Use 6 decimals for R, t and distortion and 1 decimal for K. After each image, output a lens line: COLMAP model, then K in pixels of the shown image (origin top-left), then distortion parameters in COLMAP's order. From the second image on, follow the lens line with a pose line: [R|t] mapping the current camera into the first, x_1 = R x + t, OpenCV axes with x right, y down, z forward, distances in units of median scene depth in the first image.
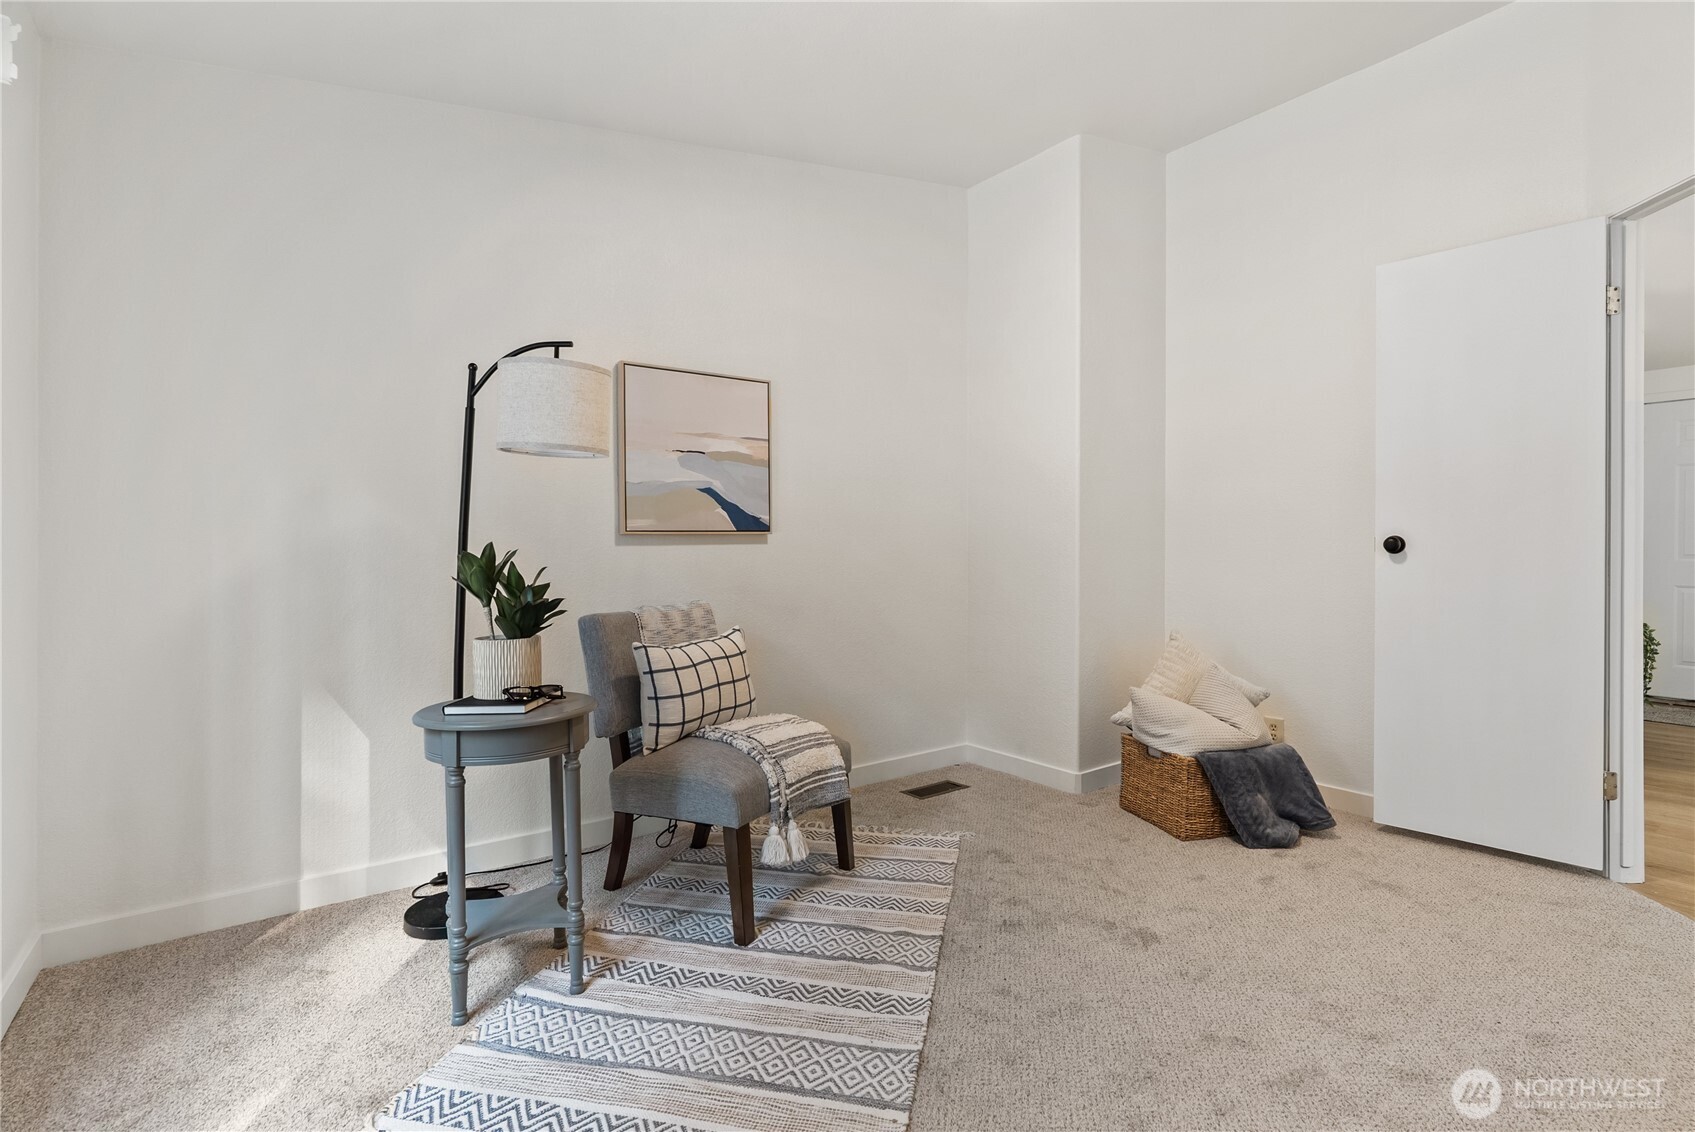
lens RADIAL K [[780.0, 0, 849.6], [0, 780.0, 563.1], [0, 0, 1]] dist [-0.000100, 0.000053]
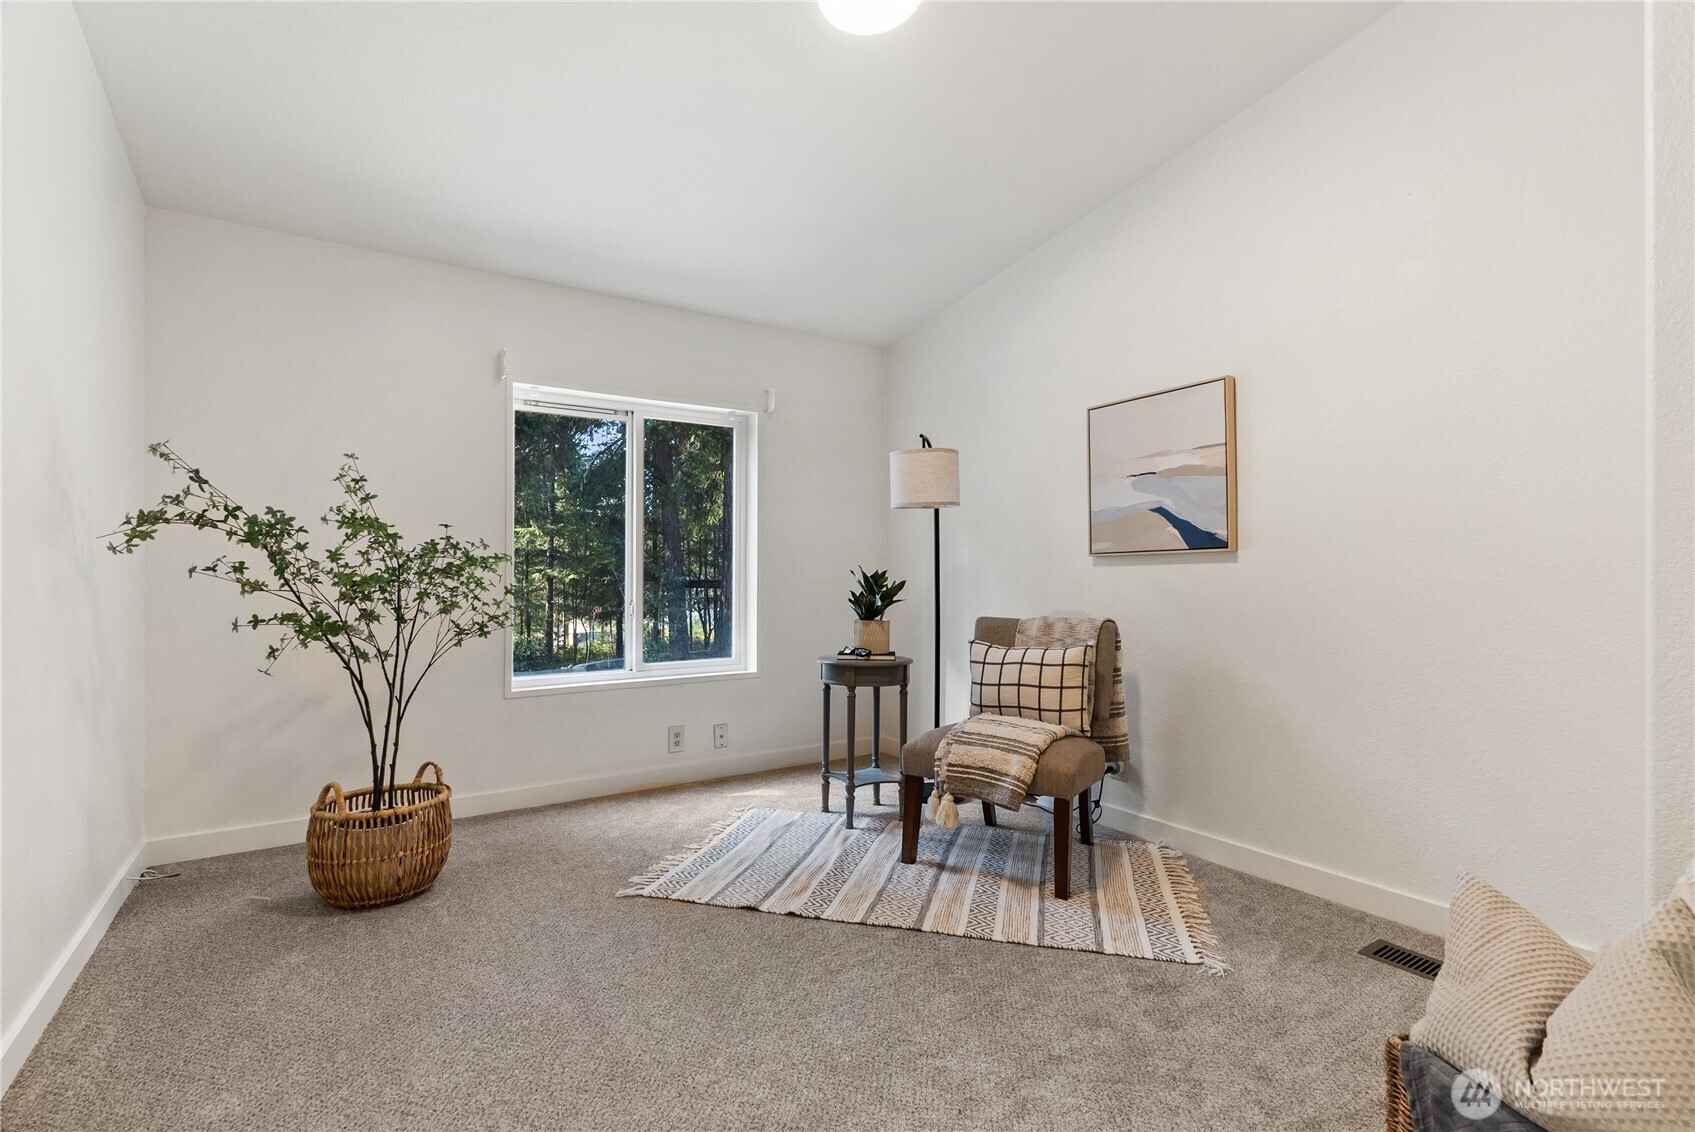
lens RADIAL K [[780.0, 0, 850.3], [0, 780.0, 565.1], [0, 0, 1]] dist [-0.000100, 0.000053]
pose [[-0.045917, -0.005644, -0.998929, 0.818559], [-0.015972, 0.999860, -0.004915, -0.011125], [0.998818, 0.015729, -0.046001, 0.644386]]
